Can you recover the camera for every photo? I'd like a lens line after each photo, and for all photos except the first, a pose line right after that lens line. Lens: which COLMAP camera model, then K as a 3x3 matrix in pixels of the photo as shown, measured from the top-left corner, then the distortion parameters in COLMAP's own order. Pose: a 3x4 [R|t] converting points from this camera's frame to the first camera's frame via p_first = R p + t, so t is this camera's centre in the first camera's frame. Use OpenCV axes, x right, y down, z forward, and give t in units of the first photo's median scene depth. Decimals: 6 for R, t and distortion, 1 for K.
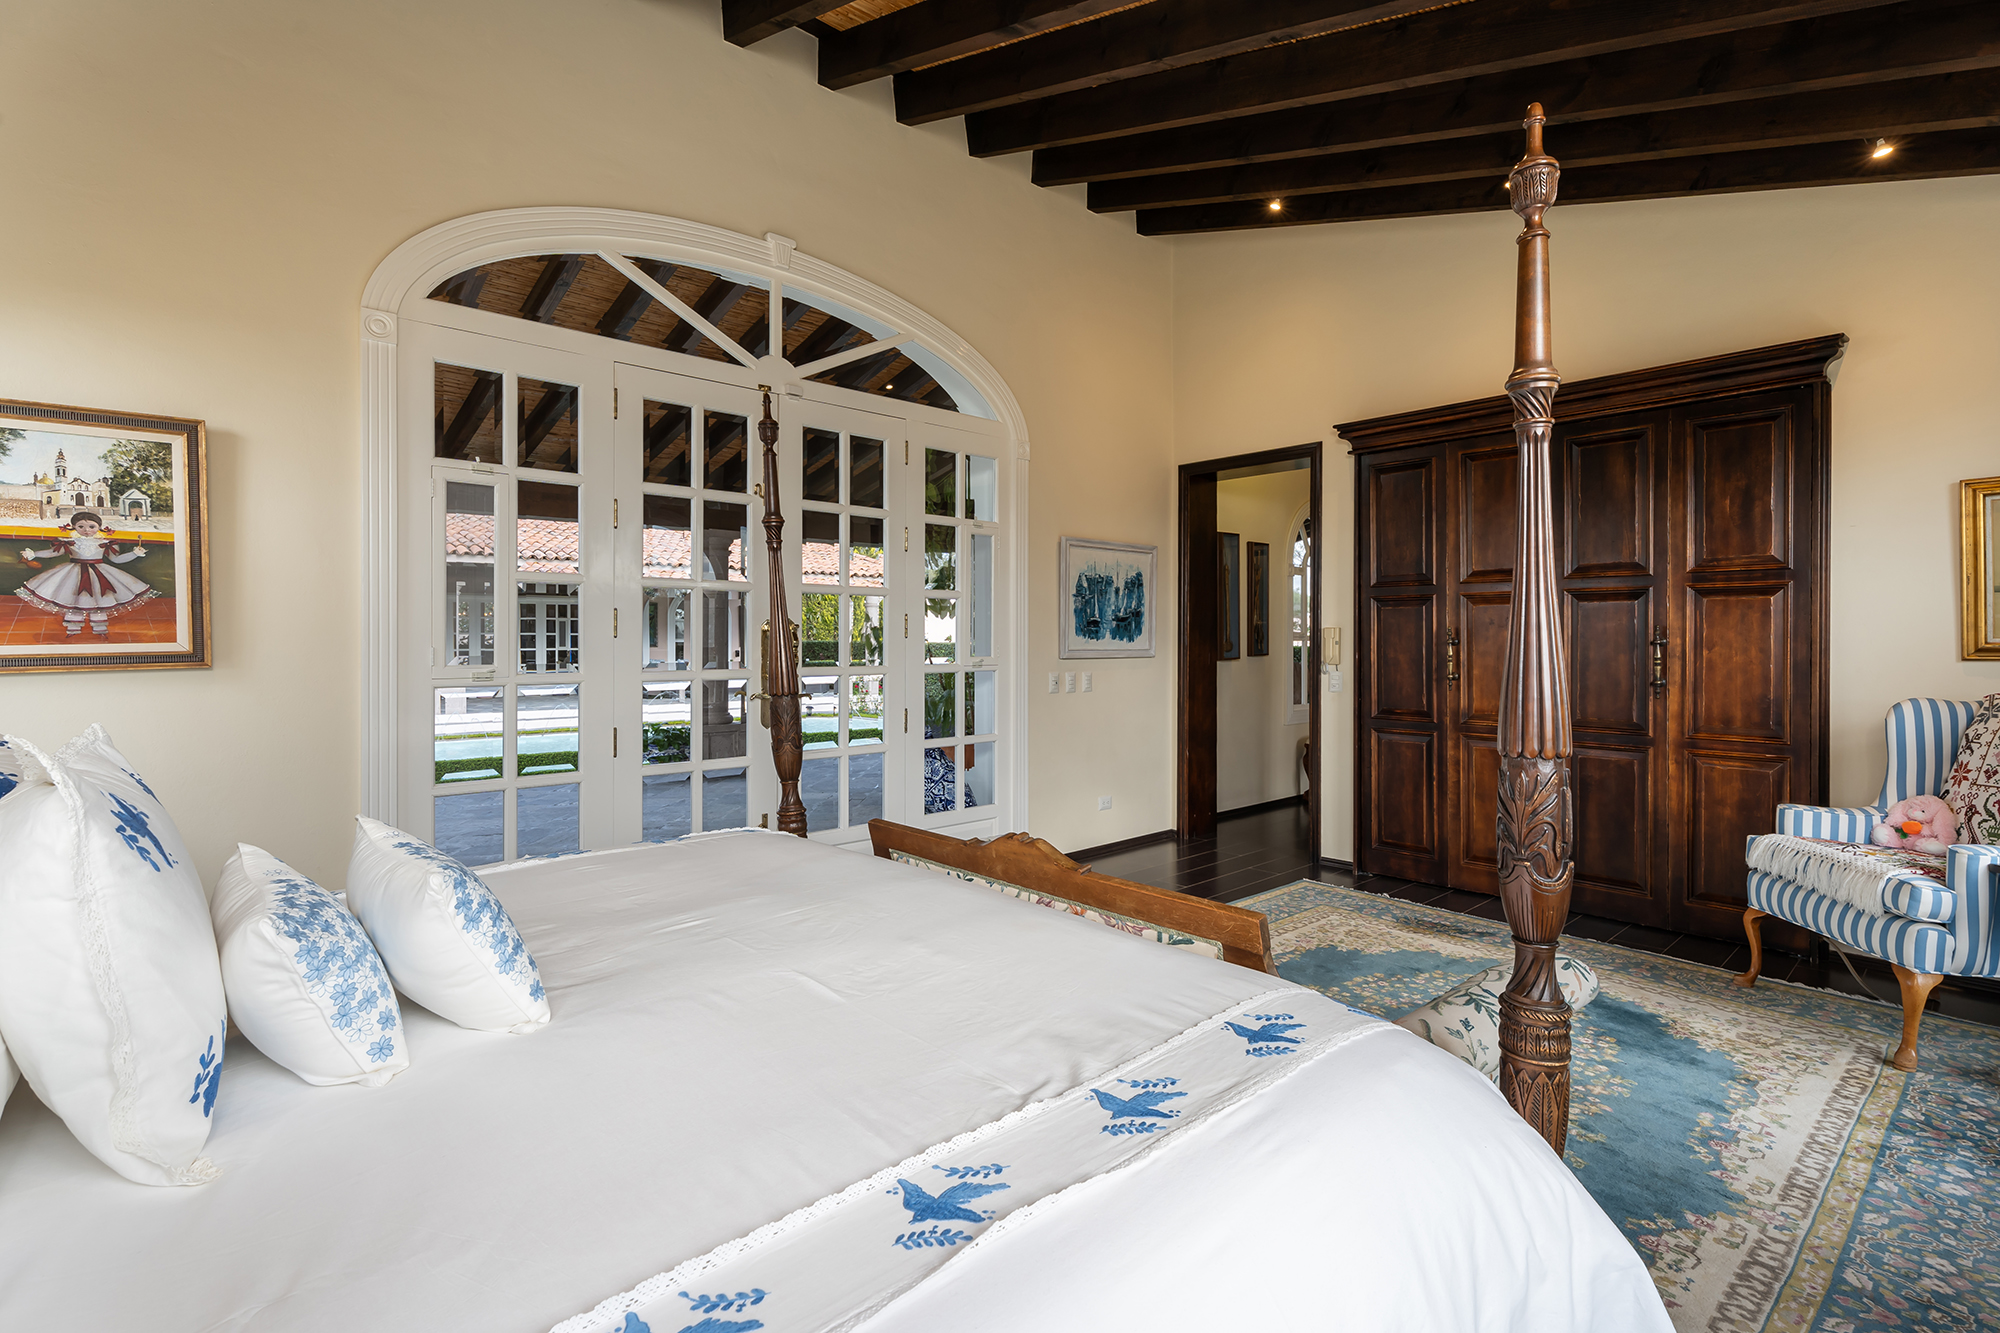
lens RADIAL K [[963.6, 0, 1000.0], [0, 963.6, 666.5], [0, 0, 1]] dist [0.000710, 0.000187]
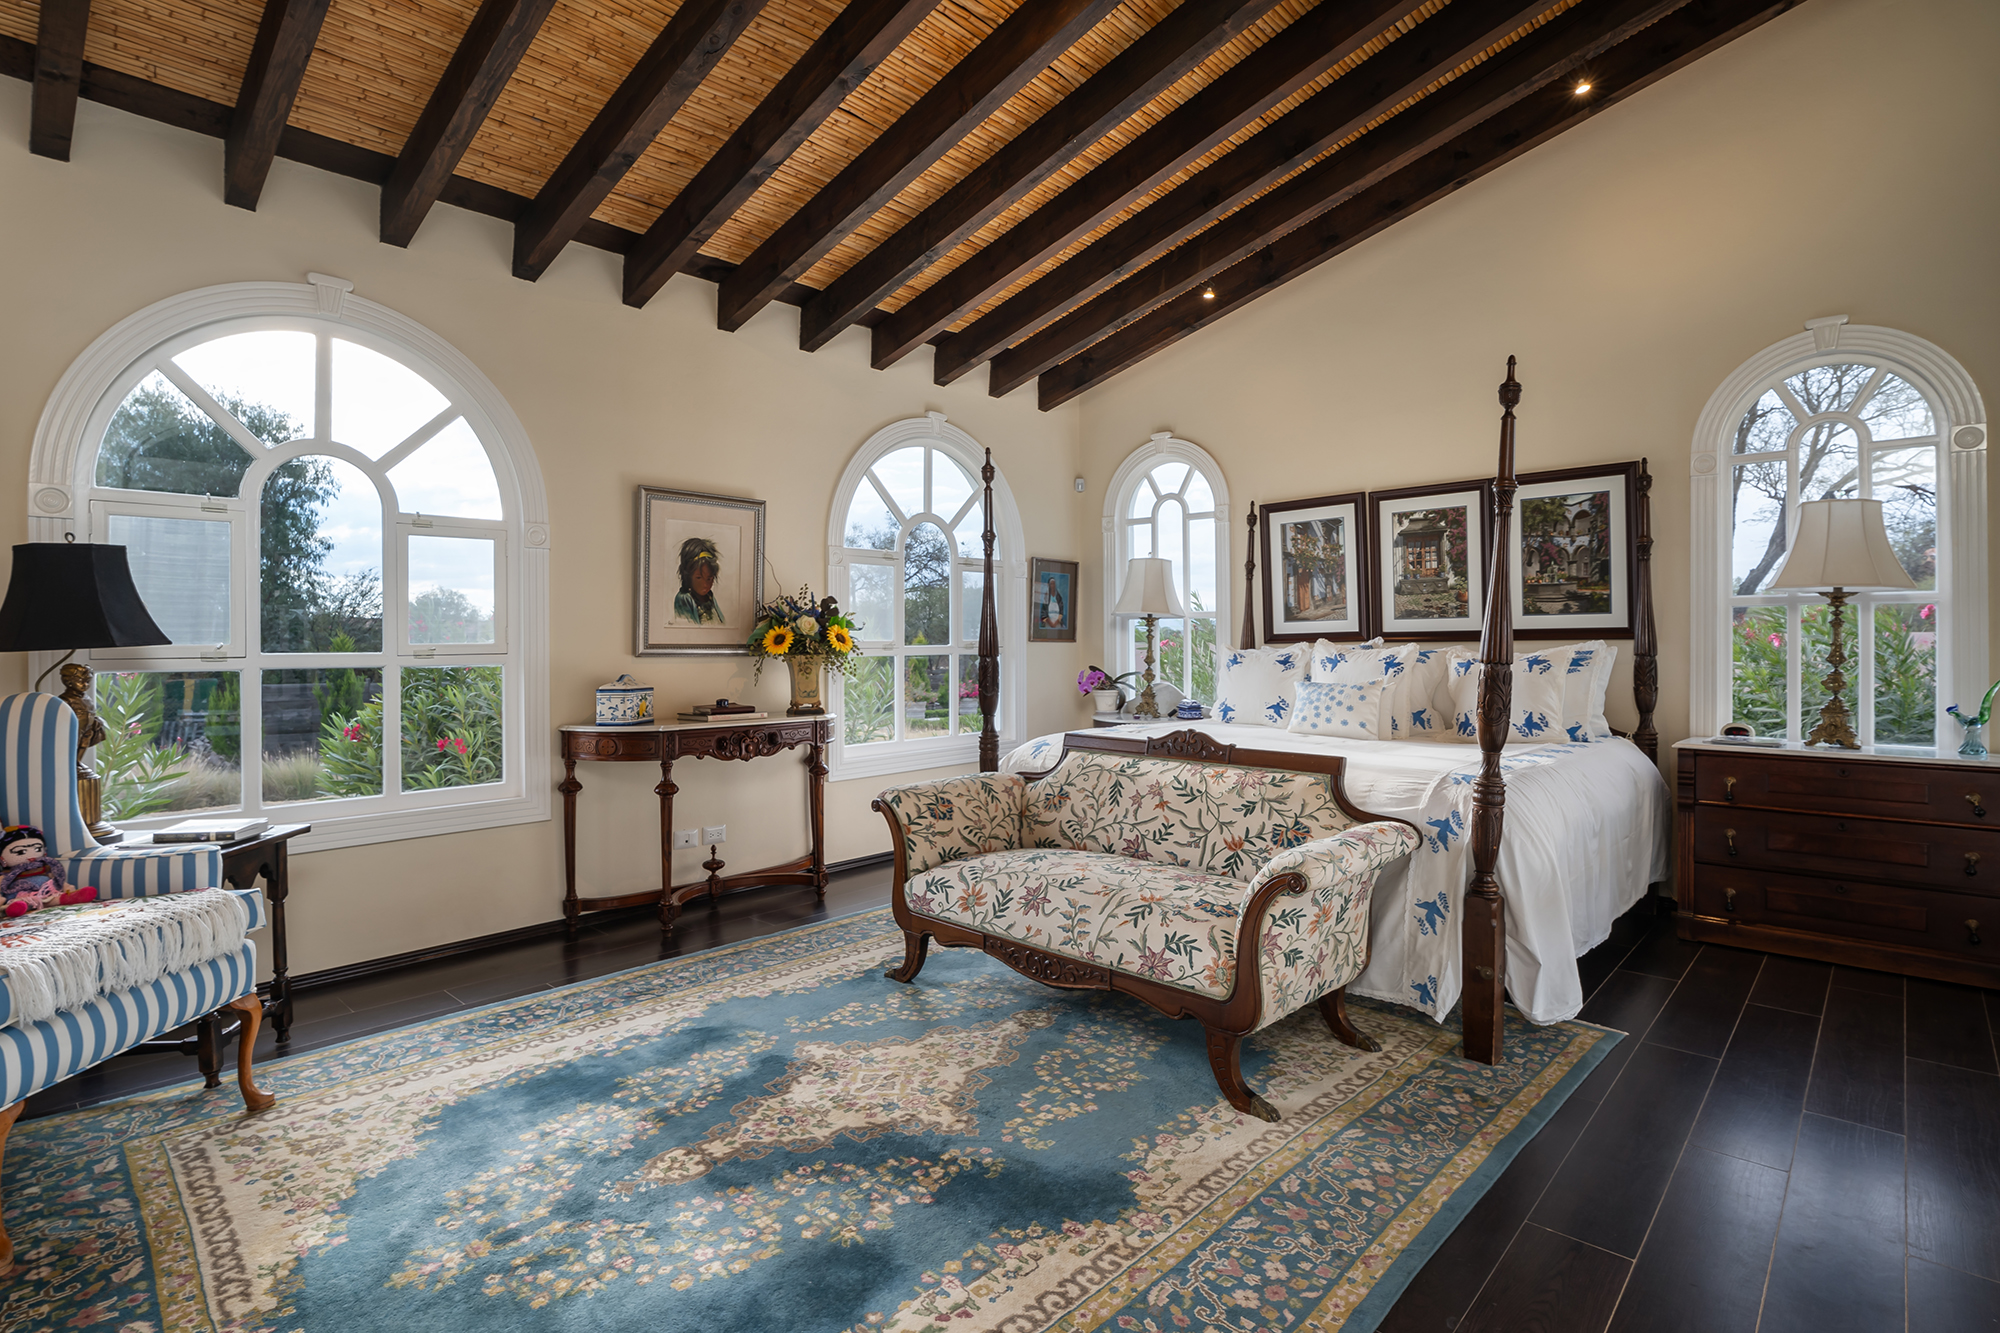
lens RADIAL K [[954.3, 0, 1000.0], [0, 954.3, 666.5], [0, 0, 1]] dist [-0.001386, -0.000392]
pose [[-0.997476, 0.002360, -0.070958, 0.306660], [-0.001466, 0.998550, 0.053814, -0.020943], [0.070982, 0.053782, -0.996027, 1.701501]]
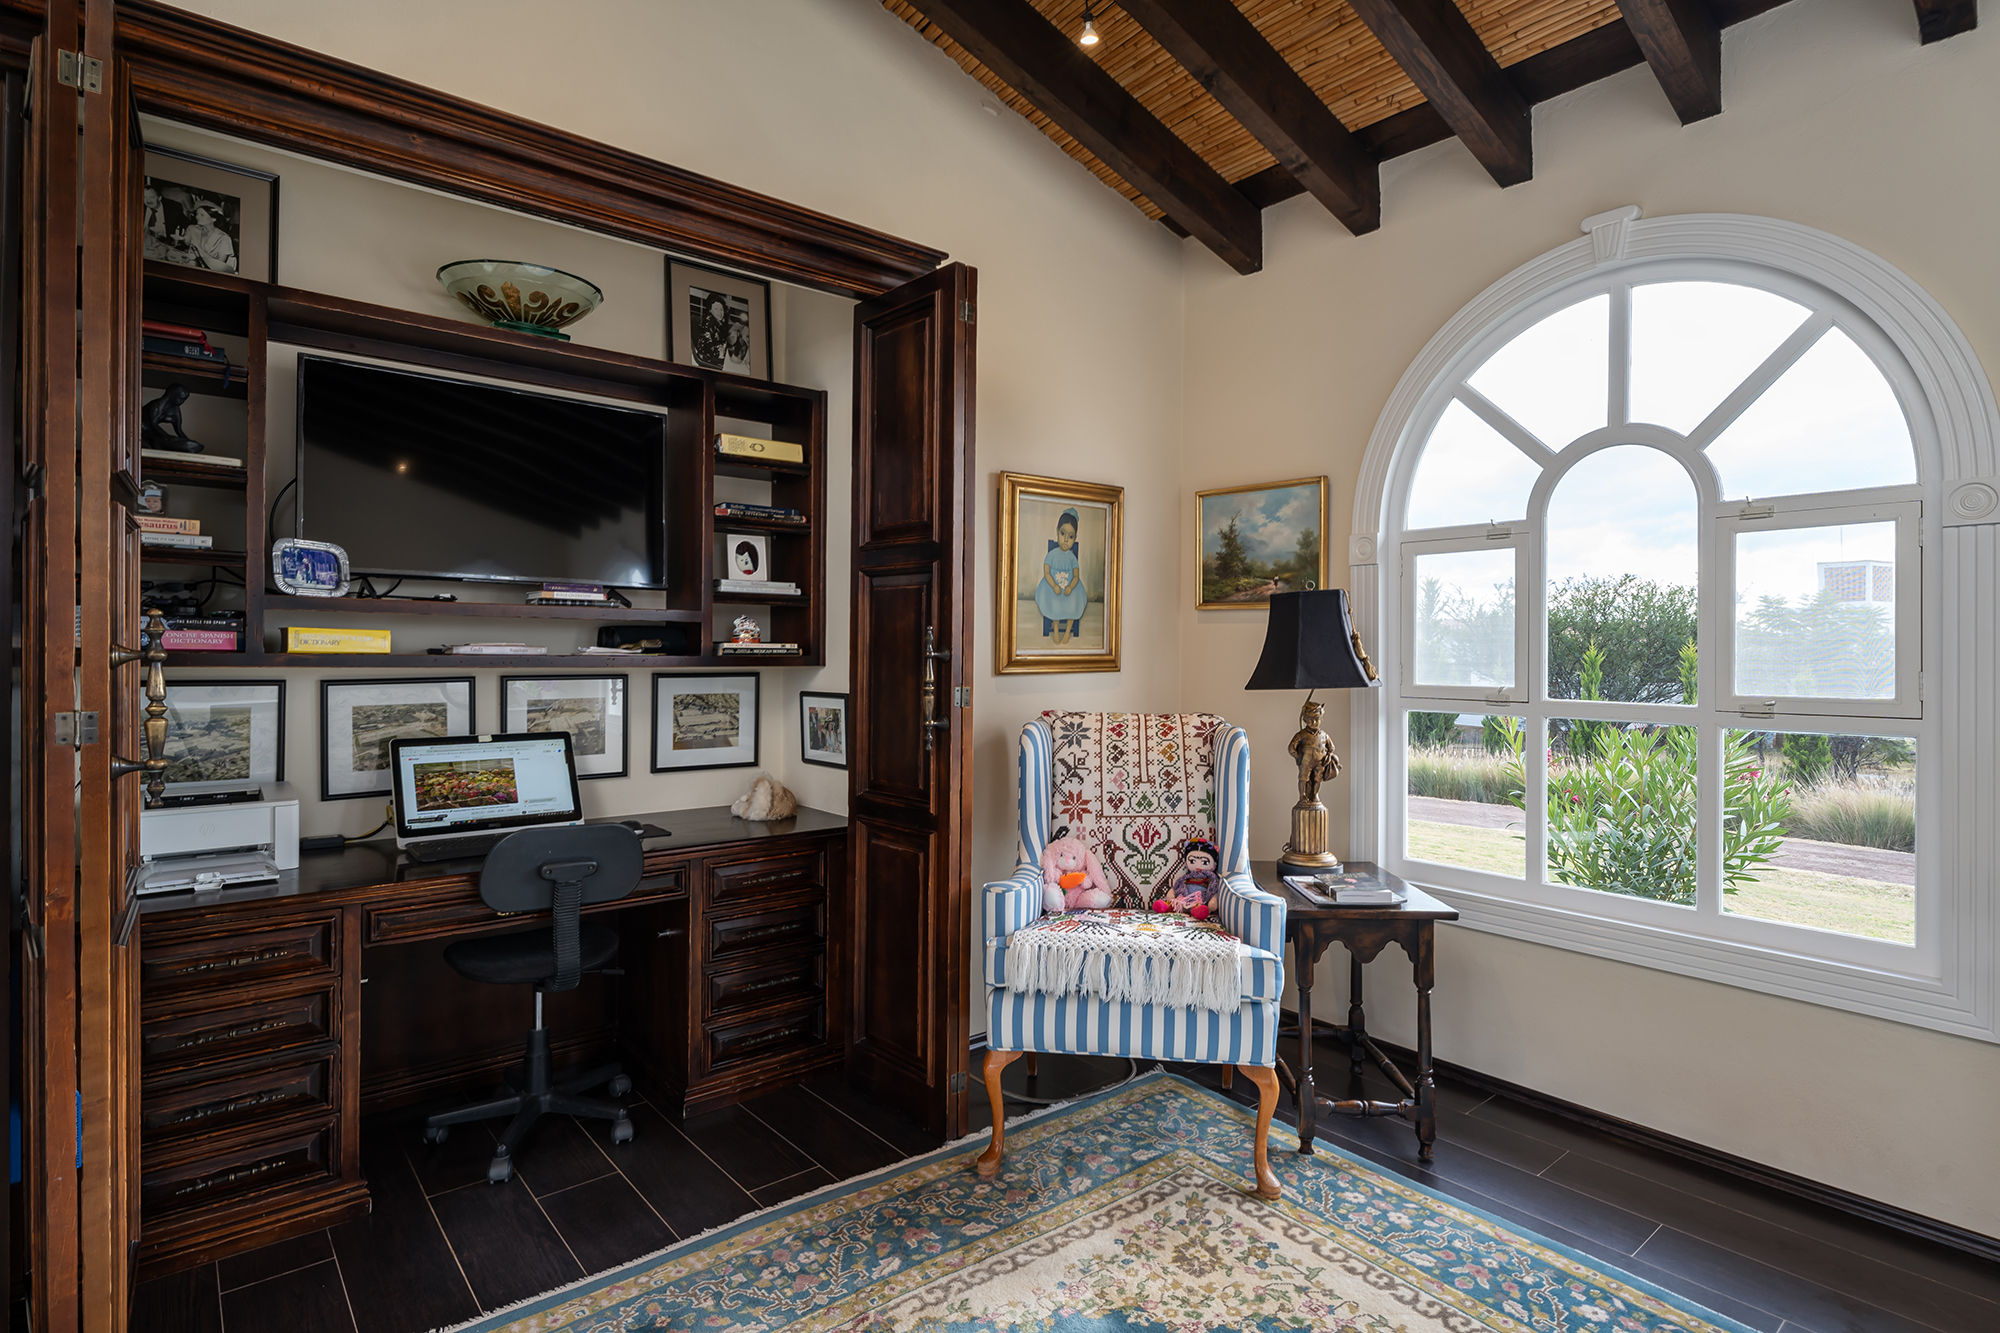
lens RADIAL K [[991.5, 0, 988.4], [0, 991.5, 656.6], [0, 0, 1]] dist [-0.002099, -0.000034]
pose [[0.055511, -0.004014, 0.998450, 0.101098], [0.017893, 0.999835, 0.003025, -0.029236], [-0.998298, 0.017697, 0.055573, 1.067744]]
